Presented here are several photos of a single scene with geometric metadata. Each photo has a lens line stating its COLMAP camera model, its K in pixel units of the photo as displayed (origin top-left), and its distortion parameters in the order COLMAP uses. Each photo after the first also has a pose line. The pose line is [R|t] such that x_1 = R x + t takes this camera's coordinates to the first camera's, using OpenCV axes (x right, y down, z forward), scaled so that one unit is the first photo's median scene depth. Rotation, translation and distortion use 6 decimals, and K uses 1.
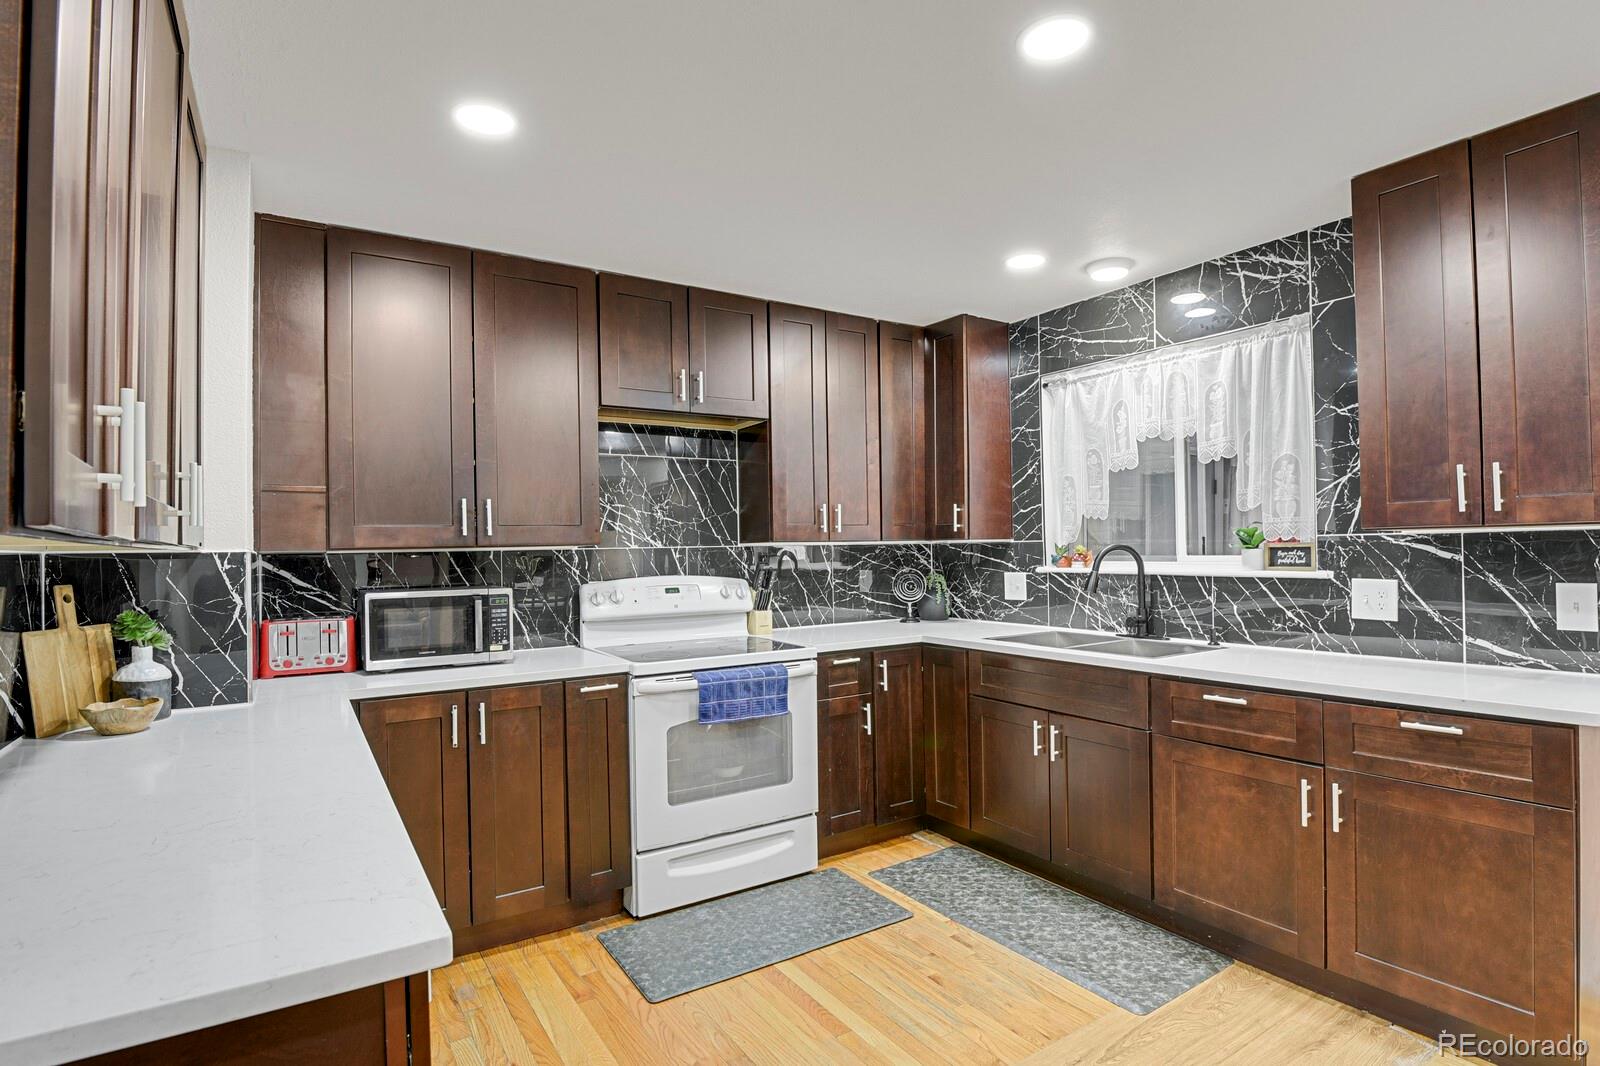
lens RADIAL K [[808.2, 0, 806.2], [0, 808.2, 544.1], [0, 0, 1]] dist [-0.016491, 0.000054]
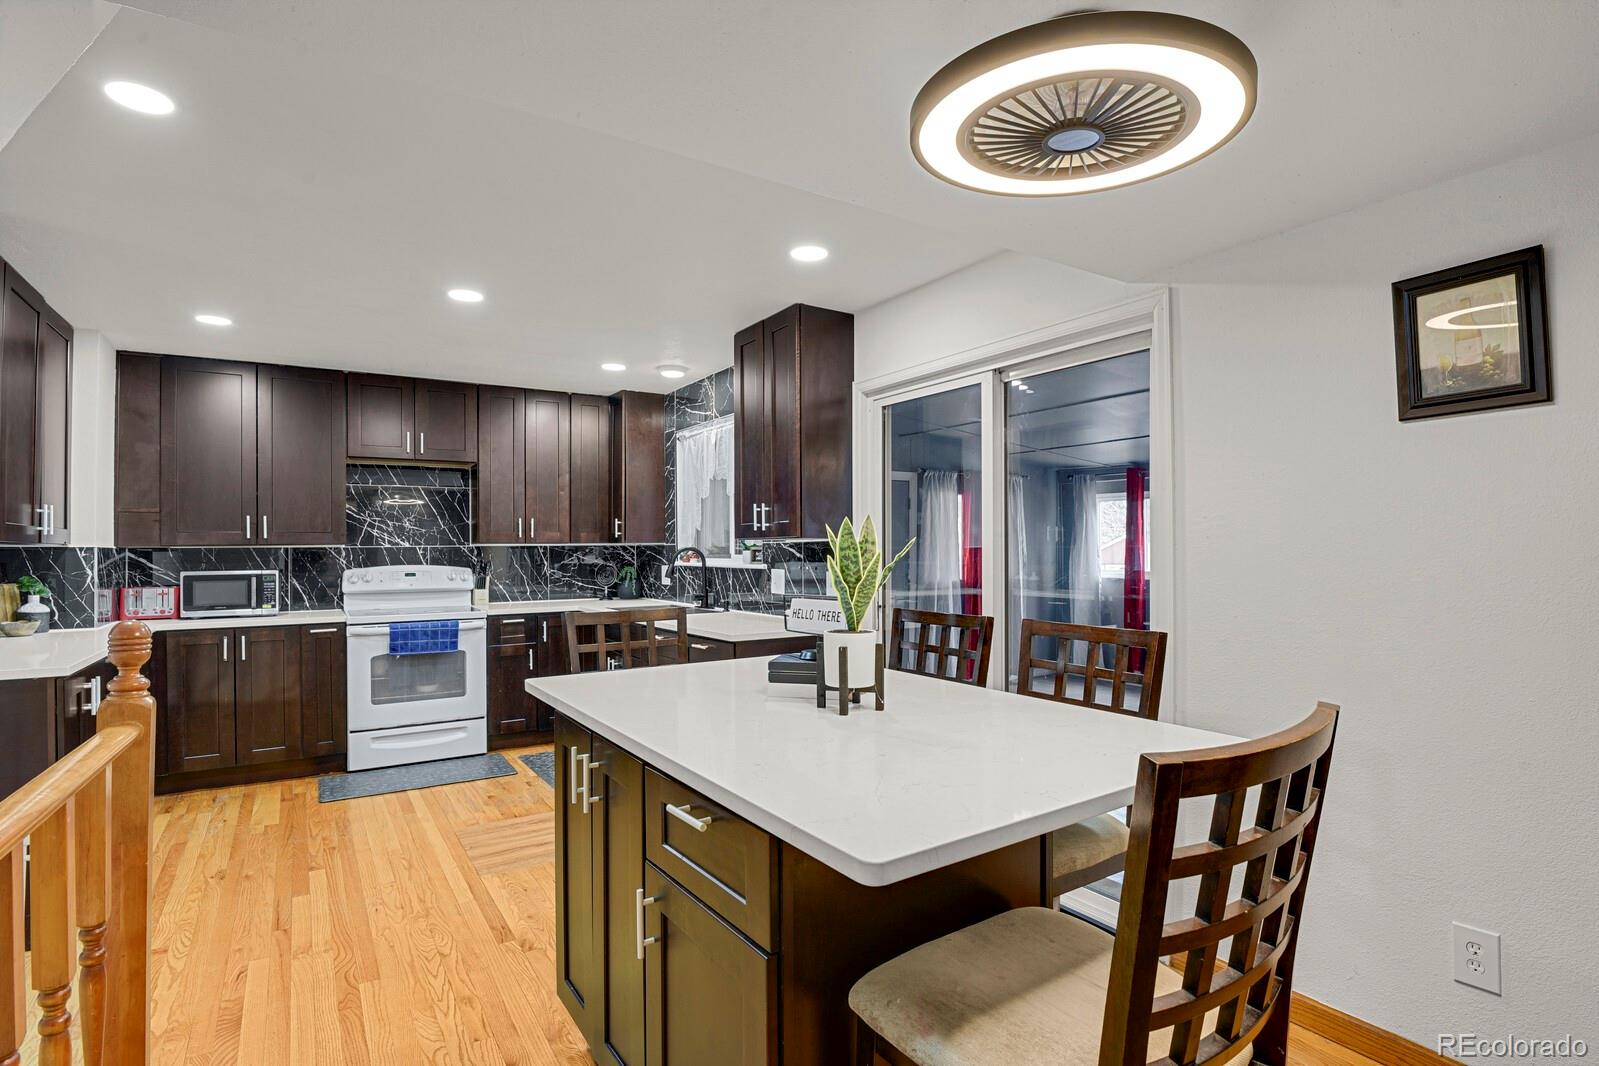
lens RADIAL K [[792.4, 0, 816.0], [0, 792.4, 543.6], [0, 0, 1]] dist [-0.029239, -0.000558]
pose [[0.999963, 0.008646, -0.000215, 0.719432], [-0.008646, 0.999962, -0.001190, -0.007360], [0.000204, 0.001192, 0.999999, -0.581645]]
